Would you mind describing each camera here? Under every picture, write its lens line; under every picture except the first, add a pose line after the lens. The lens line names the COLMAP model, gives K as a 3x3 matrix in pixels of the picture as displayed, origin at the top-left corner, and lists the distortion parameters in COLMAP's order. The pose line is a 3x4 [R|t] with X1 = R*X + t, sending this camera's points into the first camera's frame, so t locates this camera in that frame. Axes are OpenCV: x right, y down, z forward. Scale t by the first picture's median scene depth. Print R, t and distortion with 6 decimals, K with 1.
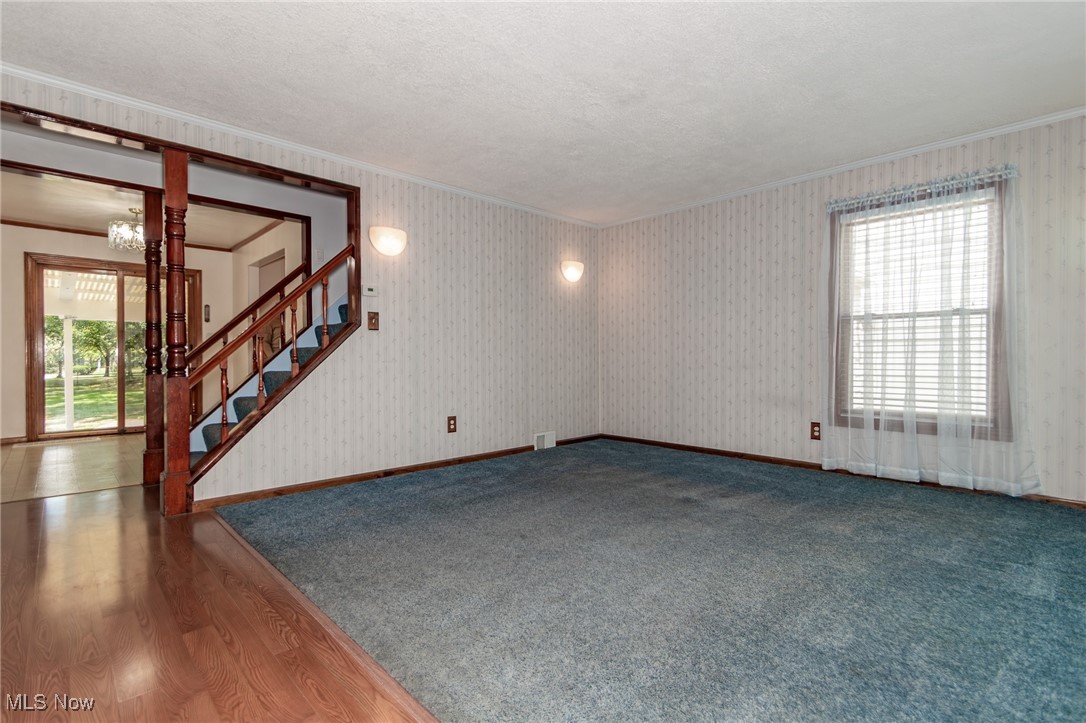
lens RADIAL K [[515.7, 0, 546.2], [0, 515.7, 357.4], [0, 0, 1]] dist [-0.000657, 0.000033]
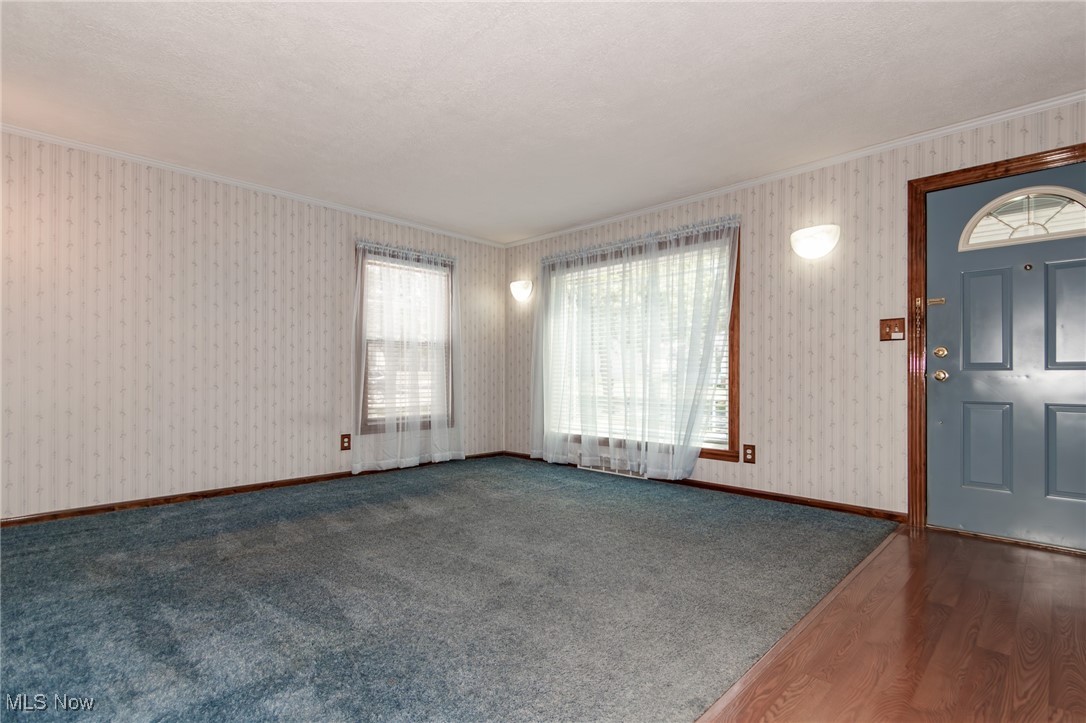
lens RADIAL K [[508.9, 0, 545.5], [0, 508.9, 374.3], [0, 0, 1]] dist [-0.000894, -0.000054]
pose [[-0.027384, -0.000457, 0.999625, -0.589894], [-0.003979, 0.999992, 0.000349, -0.003622], [-0.999617, -0.003968, -0.027386, 0.627783]]
